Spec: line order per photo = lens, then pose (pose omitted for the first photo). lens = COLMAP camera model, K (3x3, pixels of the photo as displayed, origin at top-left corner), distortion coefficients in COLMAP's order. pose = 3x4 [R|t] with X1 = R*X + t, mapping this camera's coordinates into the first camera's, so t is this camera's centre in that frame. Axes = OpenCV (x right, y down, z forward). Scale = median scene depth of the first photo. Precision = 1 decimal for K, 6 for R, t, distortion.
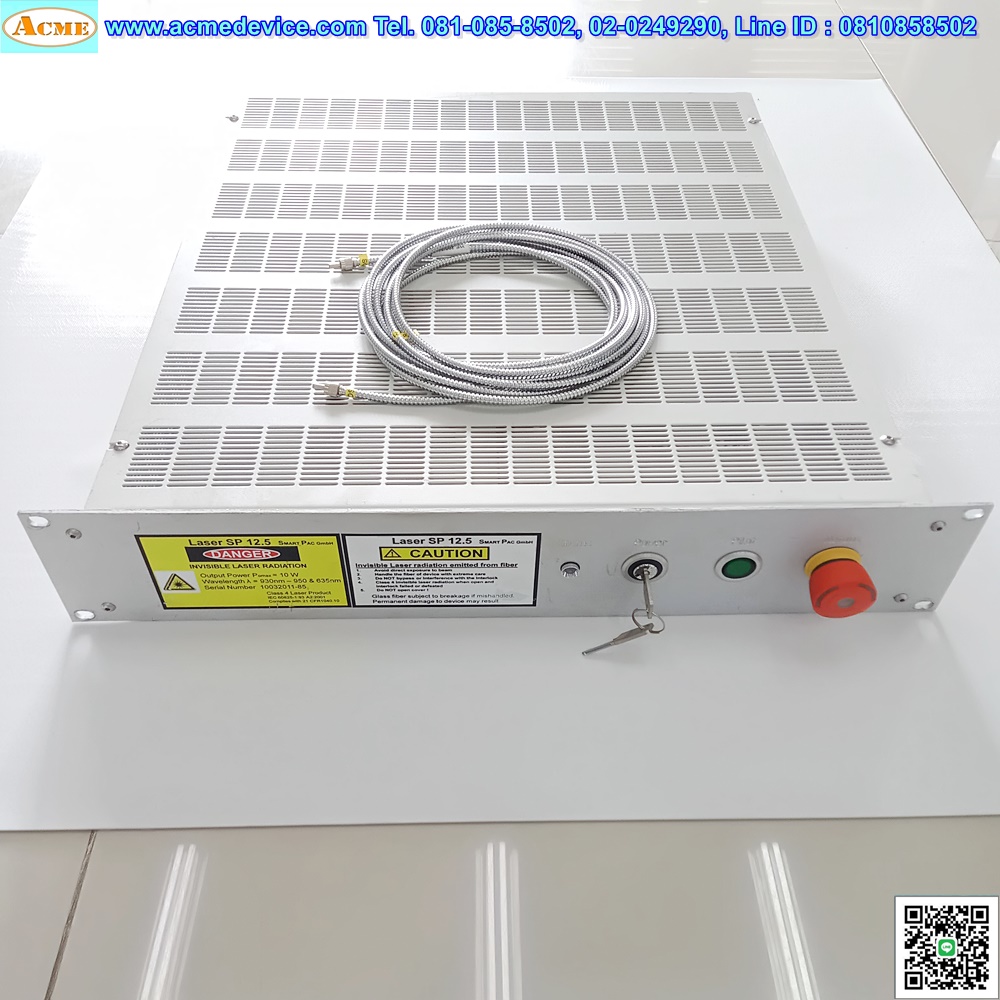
lens RADIAL K [[975.6, 0, 500.0], [0, 975.6, 500.0], [0, 0, 1]] dist [0.065981, -0.181435]
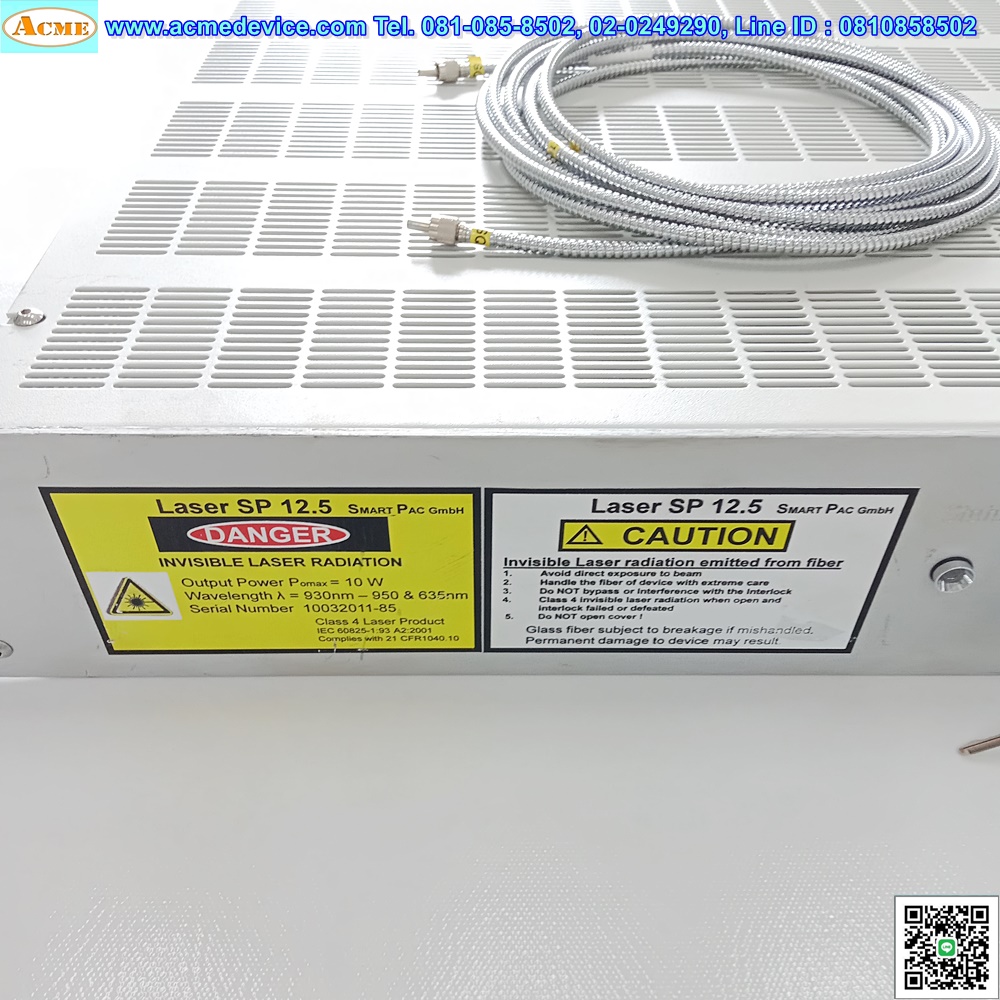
lens RADIAL K [[975.6, 0, 500.0], [0, 975.6, 500.0], [0, 0, 1]] dist [0.065981, -0.181435]
pose [[0.999987, 0.004477, -0.002413, -0.148553], [-0.004627, 0.997786, -0.066339, 0.068361], [0.002110, 0.066350, 0.997794, 0.518571]]
